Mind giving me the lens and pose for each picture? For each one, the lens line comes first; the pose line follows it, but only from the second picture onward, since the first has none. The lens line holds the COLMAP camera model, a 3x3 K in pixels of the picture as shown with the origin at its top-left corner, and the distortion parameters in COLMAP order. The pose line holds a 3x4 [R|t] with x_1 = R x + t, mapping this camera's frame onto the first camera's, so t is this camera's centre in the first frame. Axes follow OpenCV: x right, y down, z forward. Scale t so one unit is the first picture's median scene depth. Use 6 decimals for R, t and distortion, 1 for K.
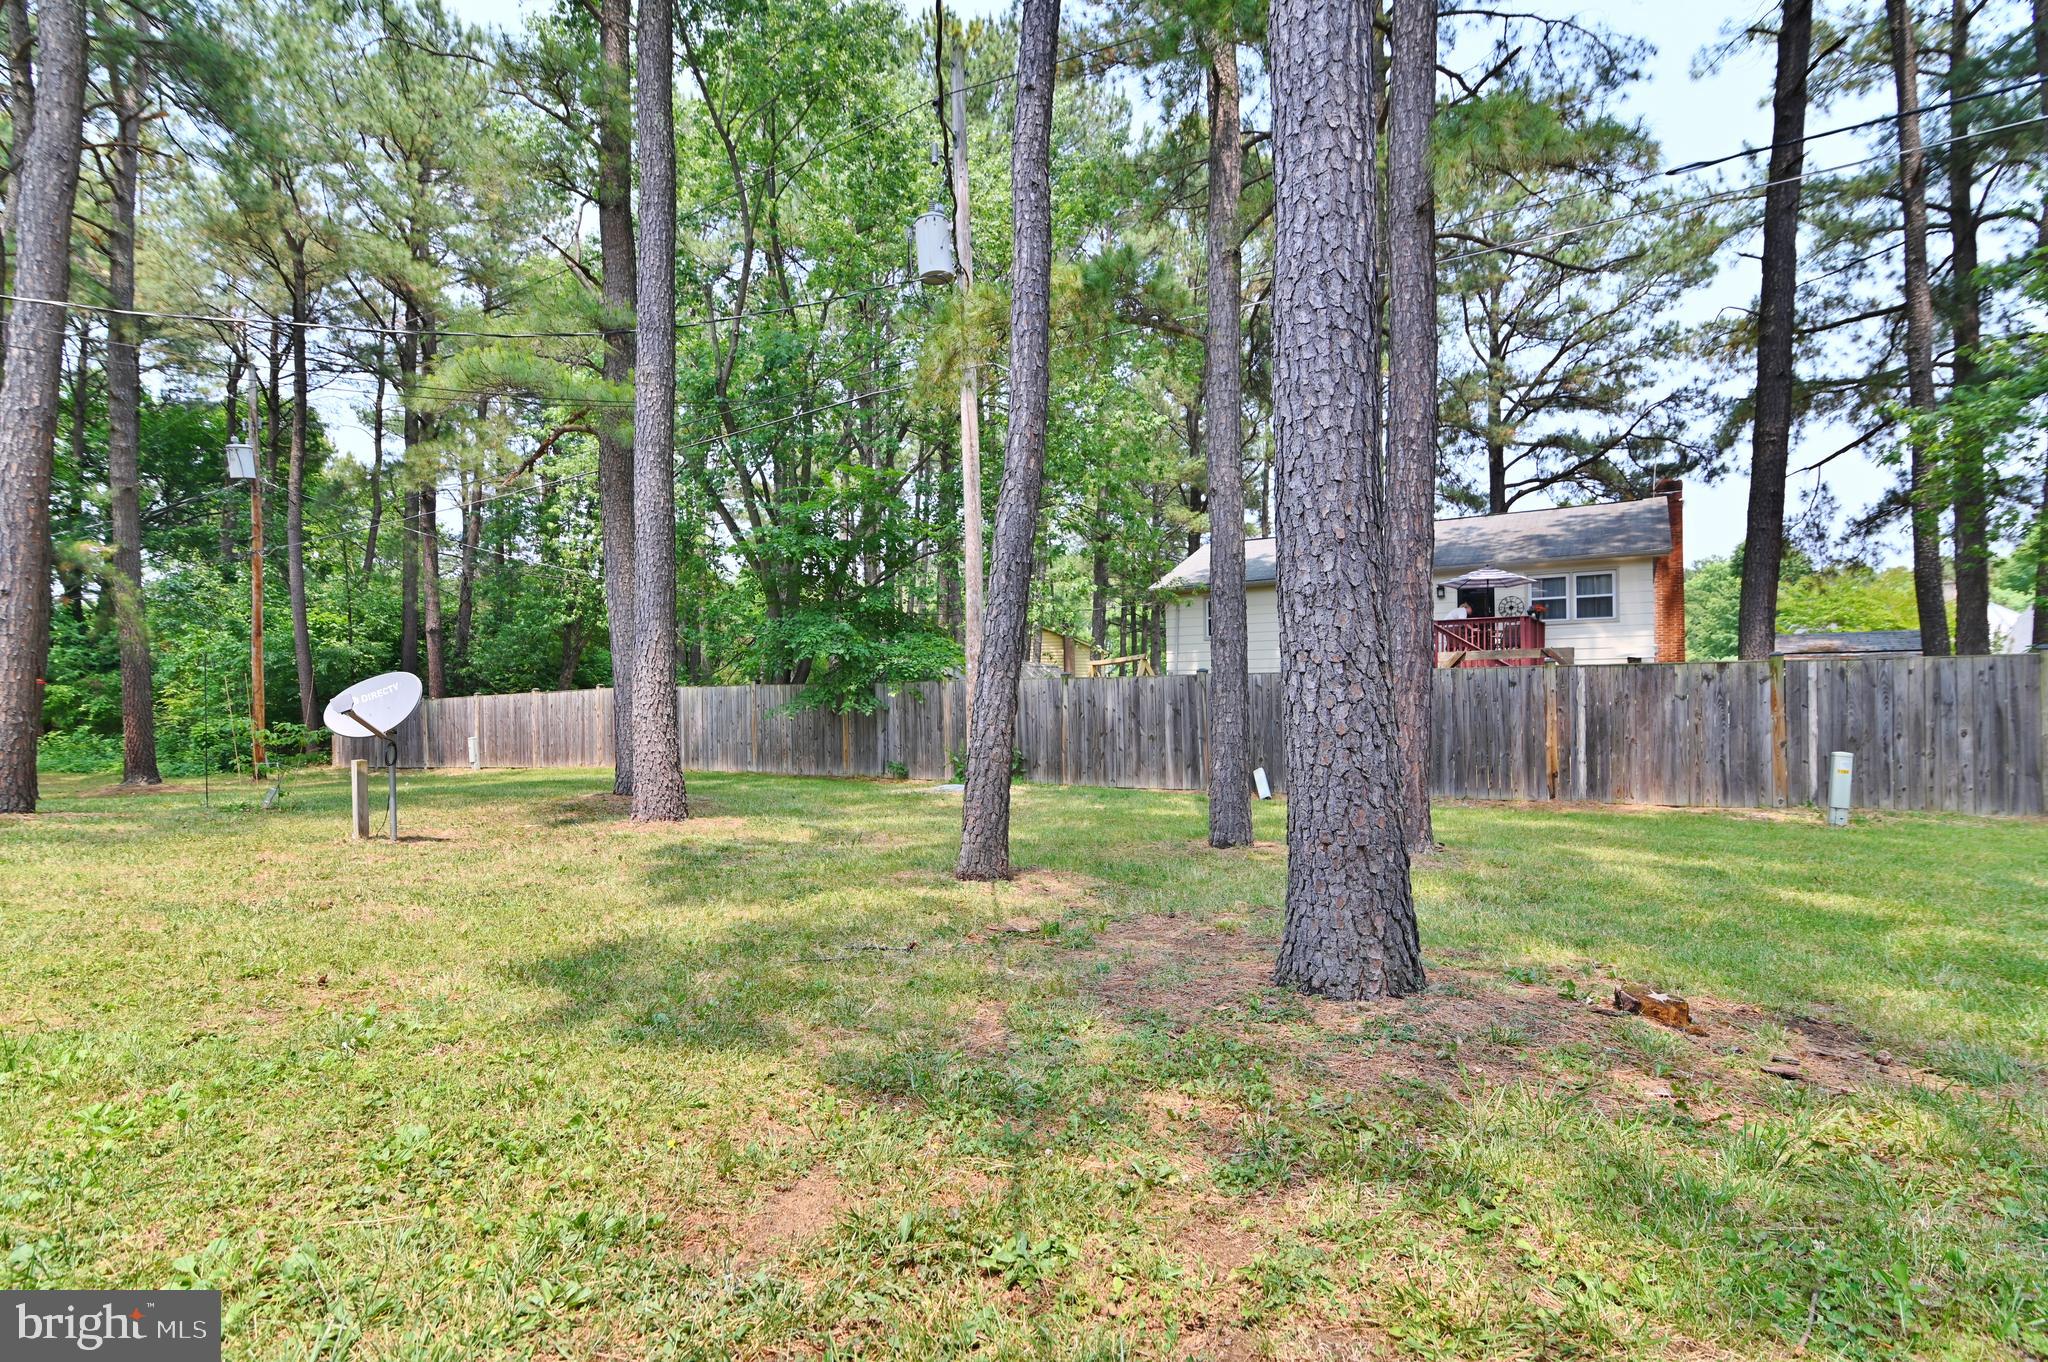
lens RADIAL K [[931.2, 0, 1028.0], [0, 931.2, 689.3], [0, 0, 1]] dist [-0.018019, 0.000345]
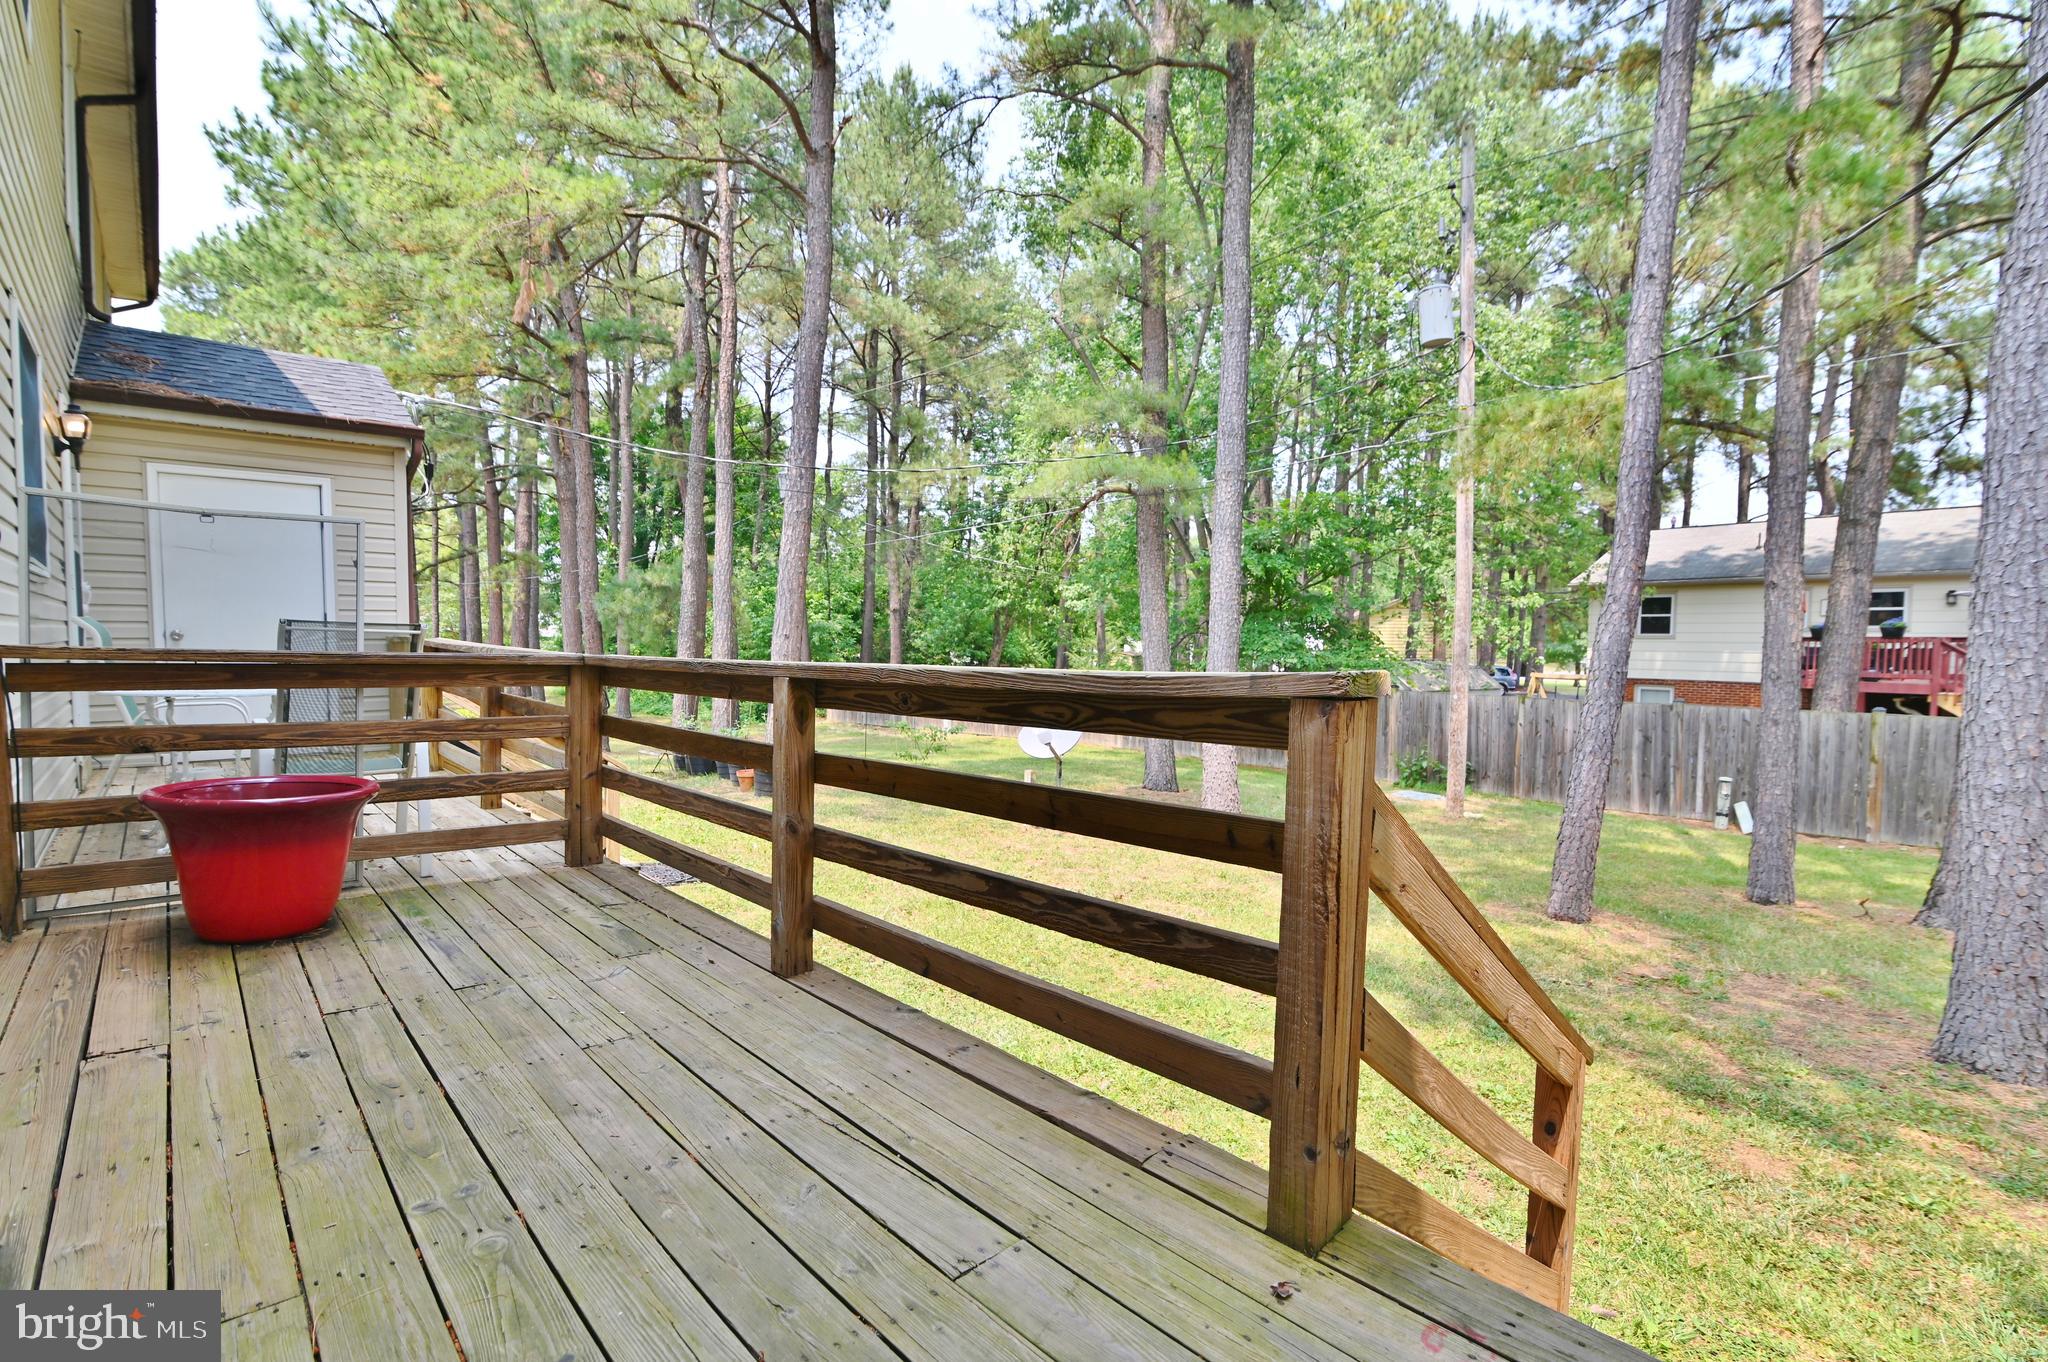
lens RADIAL K [[931.2, 0, 1034.3], [0, 931.2, 687.8], [0, 0, 1]] dist [-0.018019, 0.000345]
pose [[0.945462, 0.042274, -0.322978, -0.447006], [-0.025090, 0.998048, 0.057187, -0.214363], [0.324765, -0.045965, 0.944677, -0.532626]]
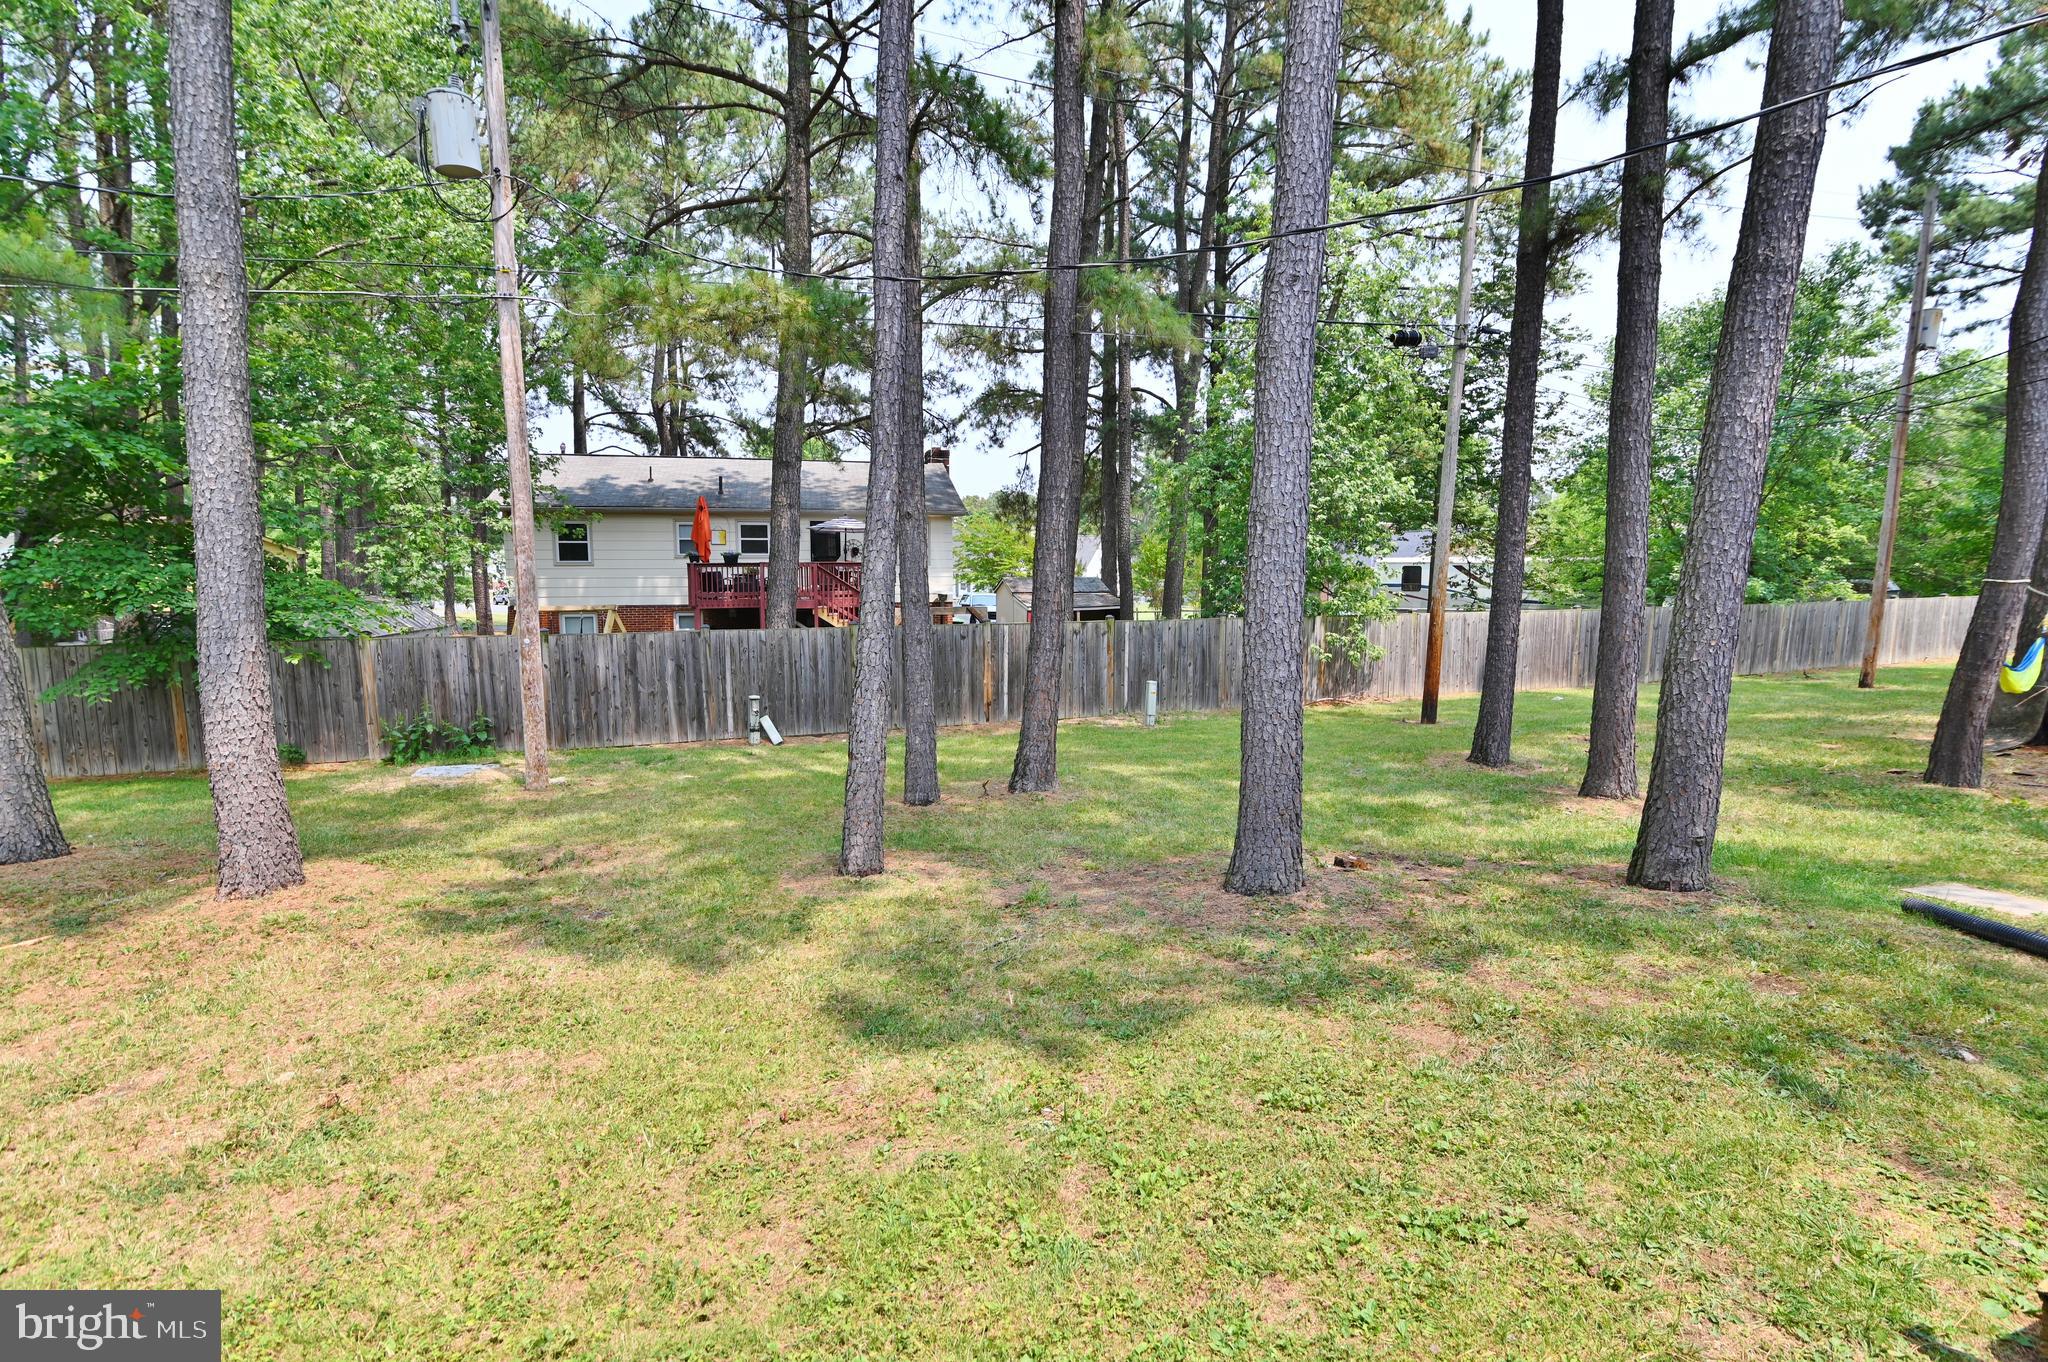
lens RADIAL K [[931.2, 0, 1026.2], [0, 931.2, 680.4], [0, 0, 1]] dist [-0.018019, 0.000345]
pose [[0.670276, -0.071549, 0.738654, -0.990316], [-0.009579, 0.994424, 0.105016, -0.210235], [-0.742050, -0.077465, 0.665854, 0.114540]]
